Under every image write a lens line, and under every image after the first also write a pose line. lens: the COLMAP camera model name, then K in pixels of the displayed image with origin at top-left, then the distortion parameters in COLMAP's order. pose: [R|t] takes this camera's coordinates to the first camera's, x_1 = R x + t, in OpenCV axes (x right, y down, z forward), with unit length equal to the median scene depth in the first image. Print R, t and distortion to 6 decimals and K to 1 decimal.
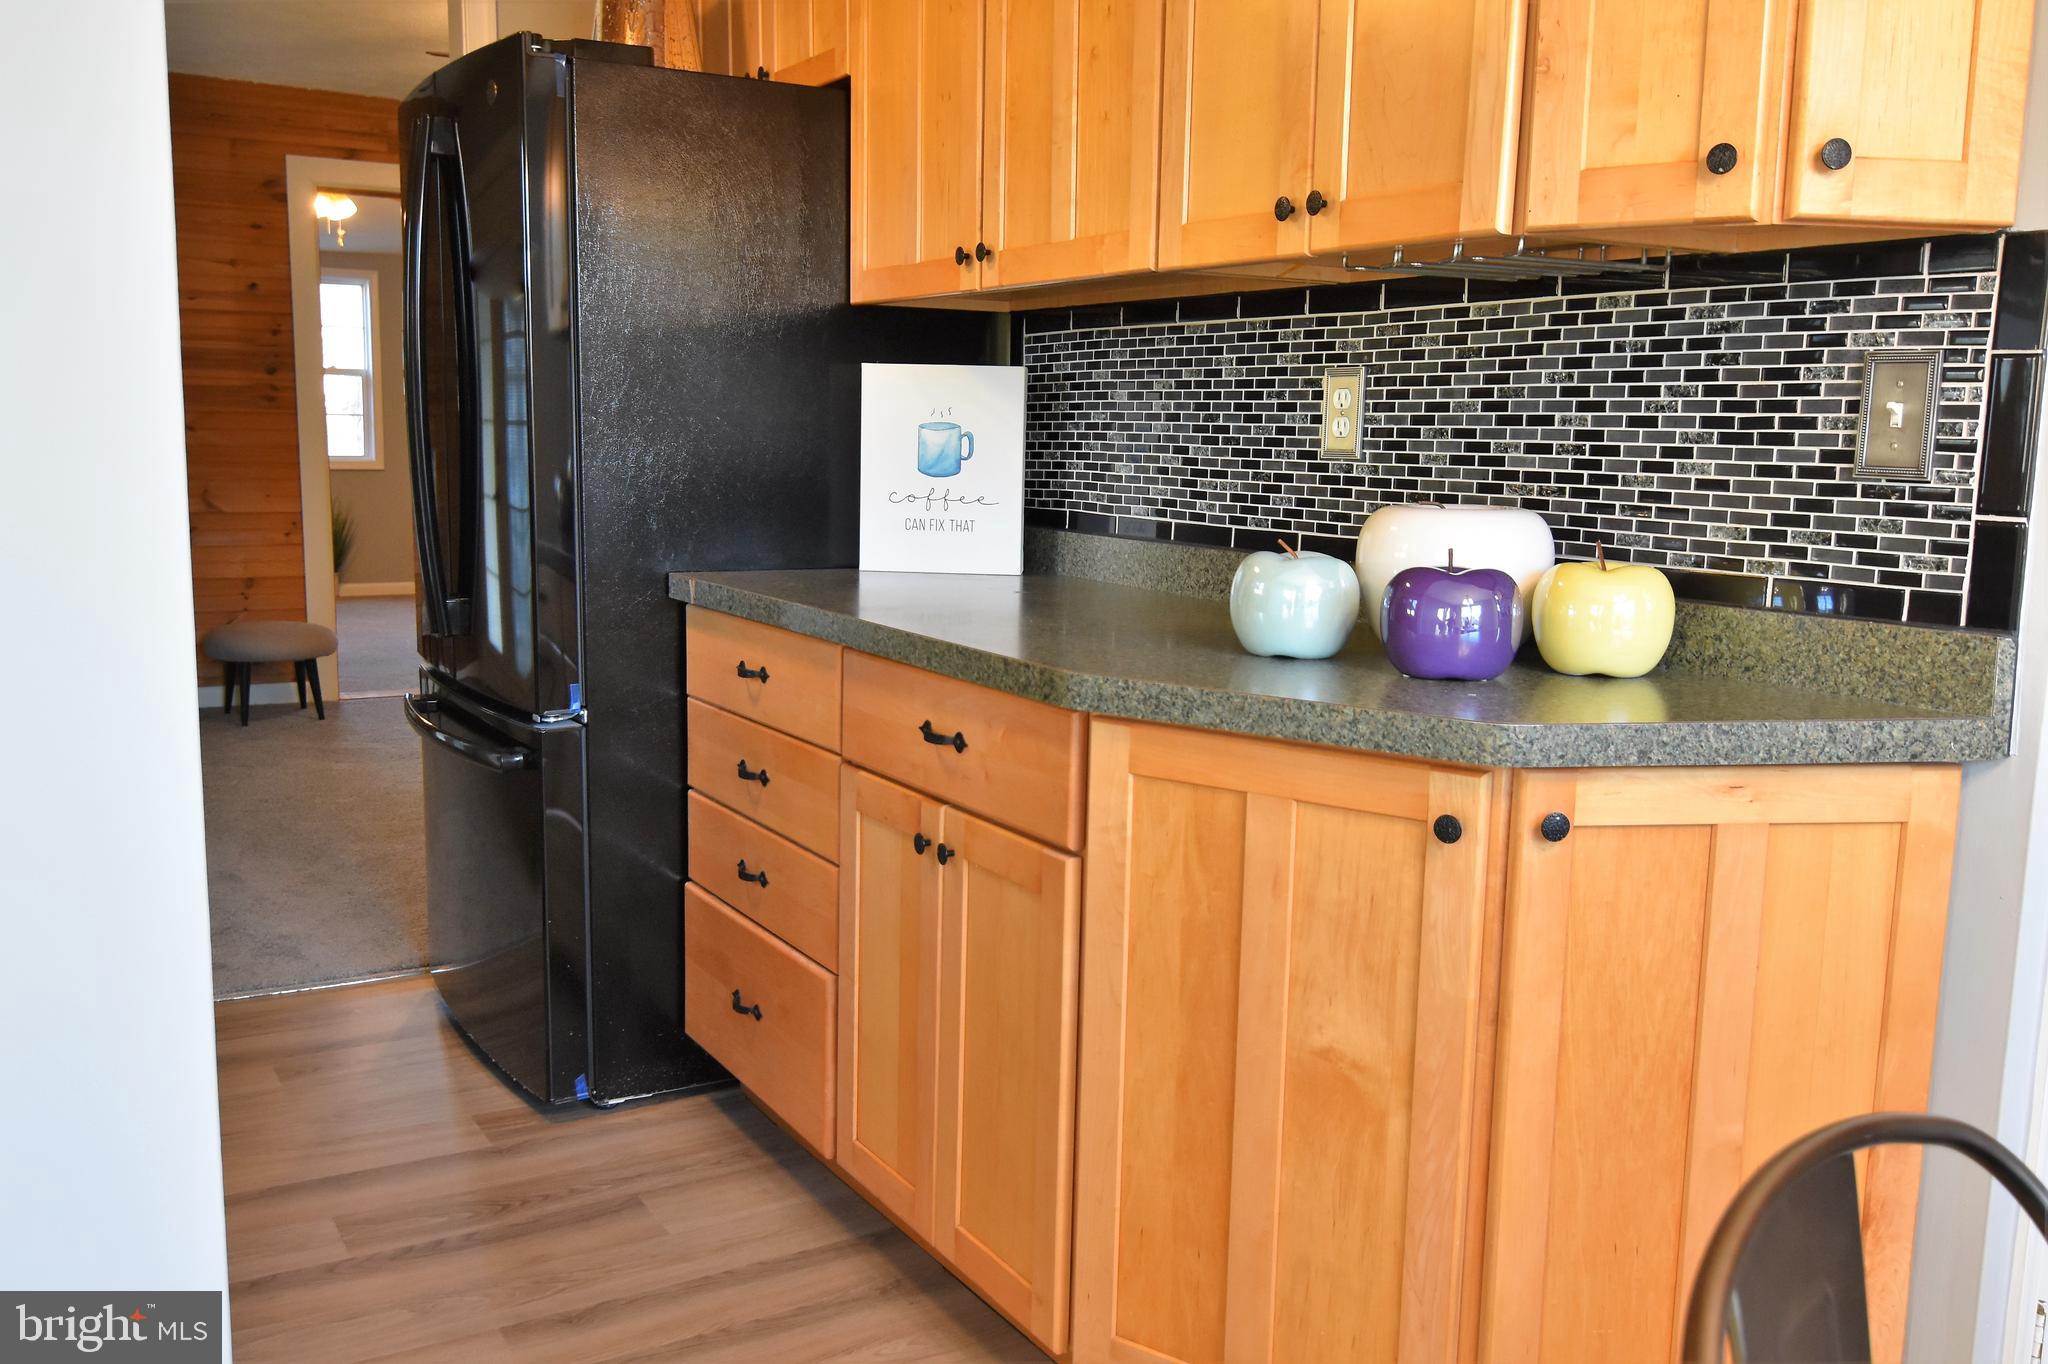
lens RADIAL K [[1752.6, 0, 1013.5], [0, 1752.6, 683.7], [0, 0, 1]] dist [0.007800, -0.013147]
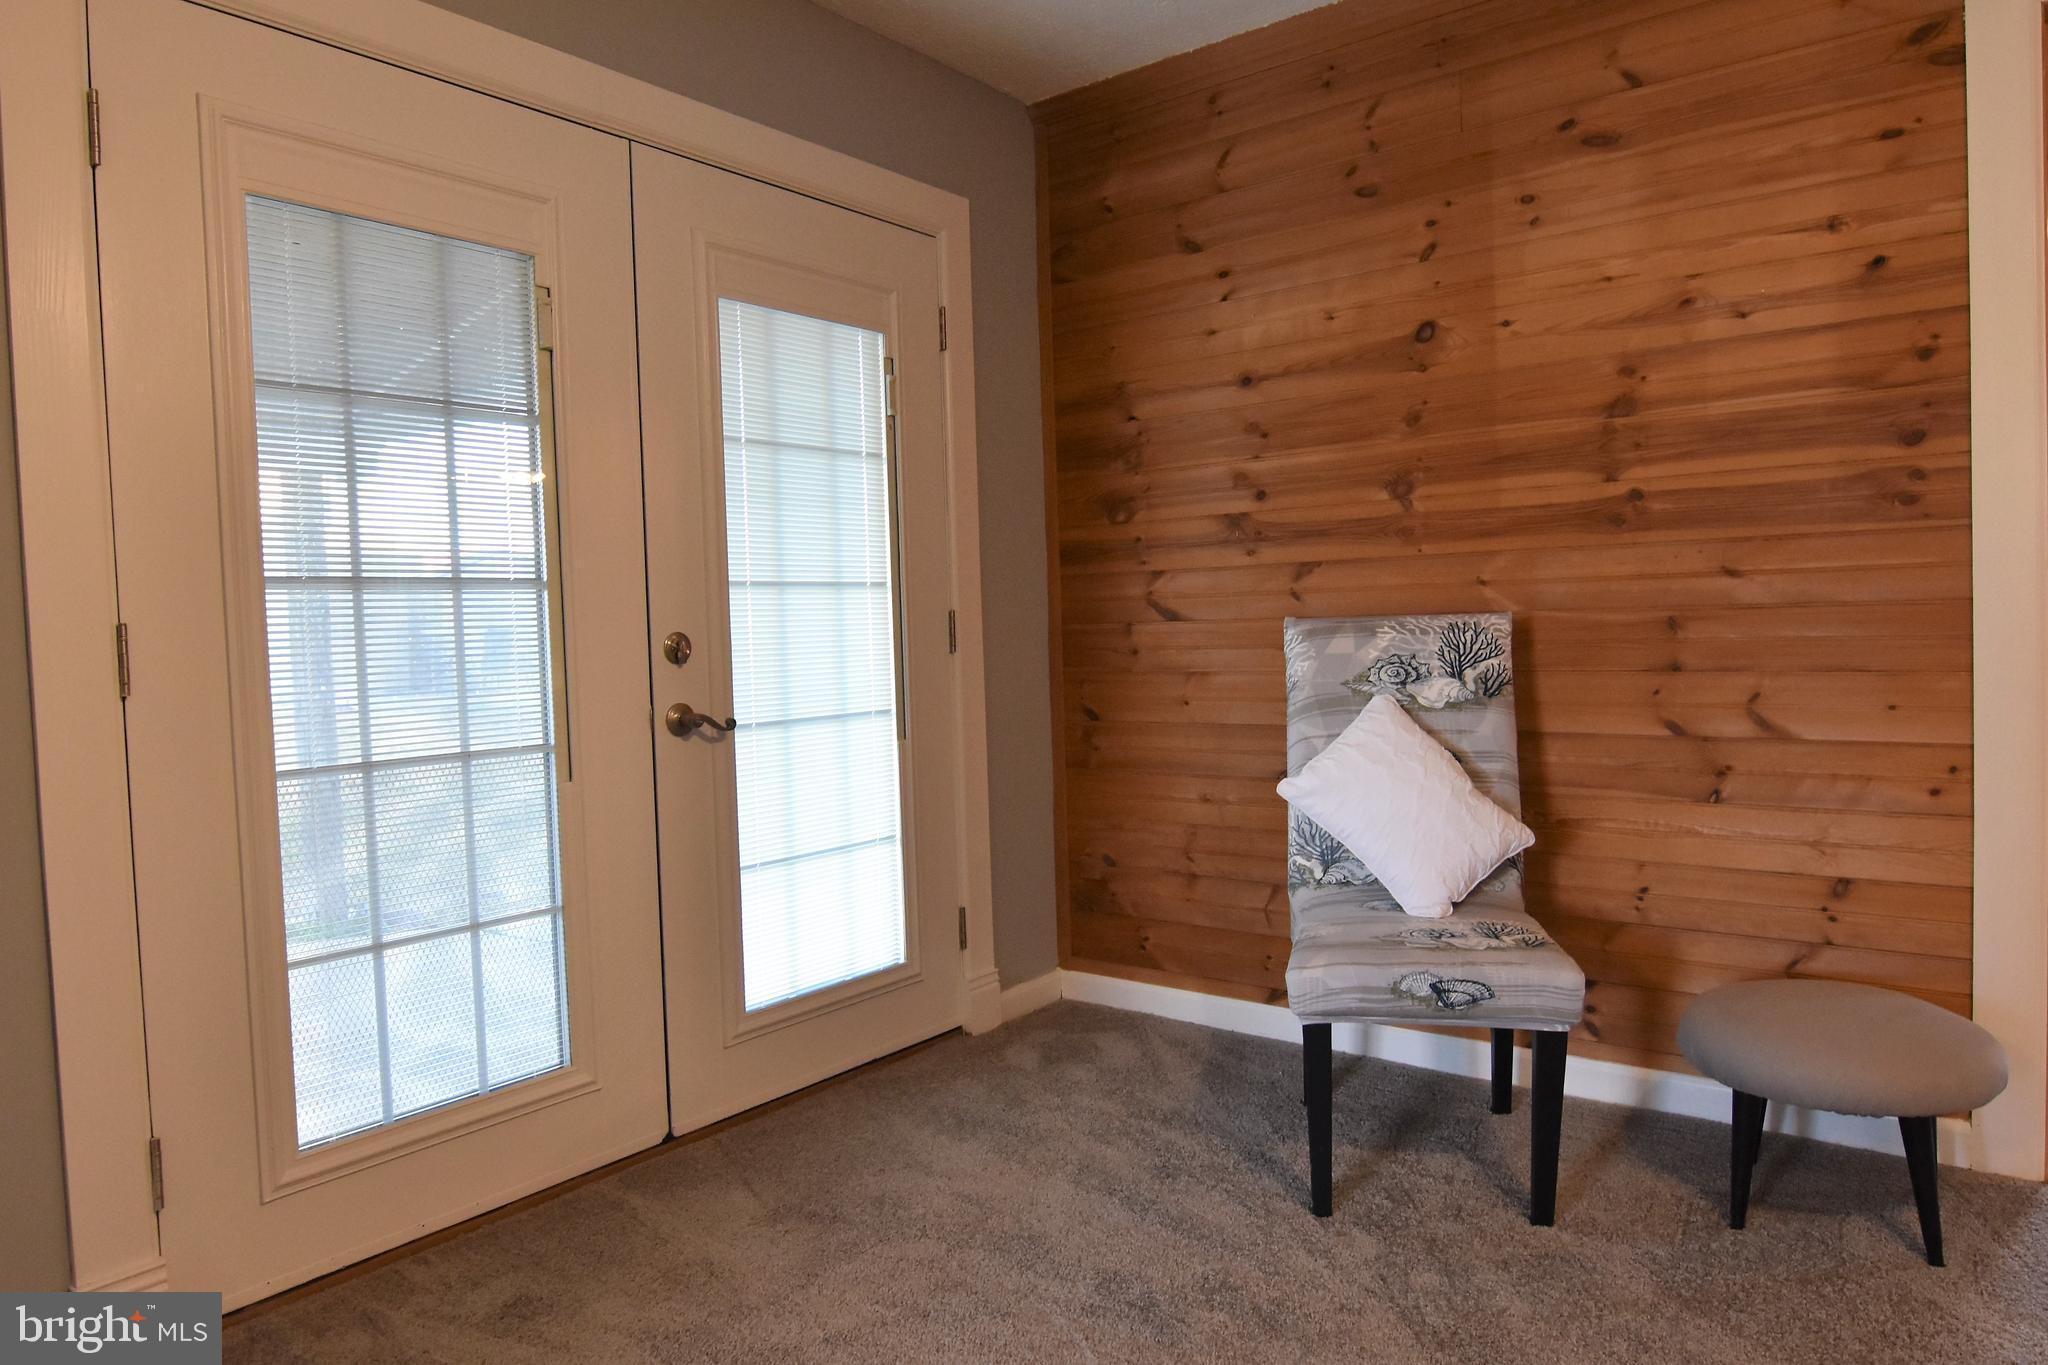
lens RADIAL K [[1264.2, 0, 1093.4], [0, 1264.2, 687.2], [0, 0, 1]] dist [0.005838, -0.022882]
pose [[0.363685, 0.014396, -0.931411, -0.476664], [-0.100219, 0.994682, -0.023758, -0.208152], [0.926115, 0.101986, 0.363194, 1.706796]]
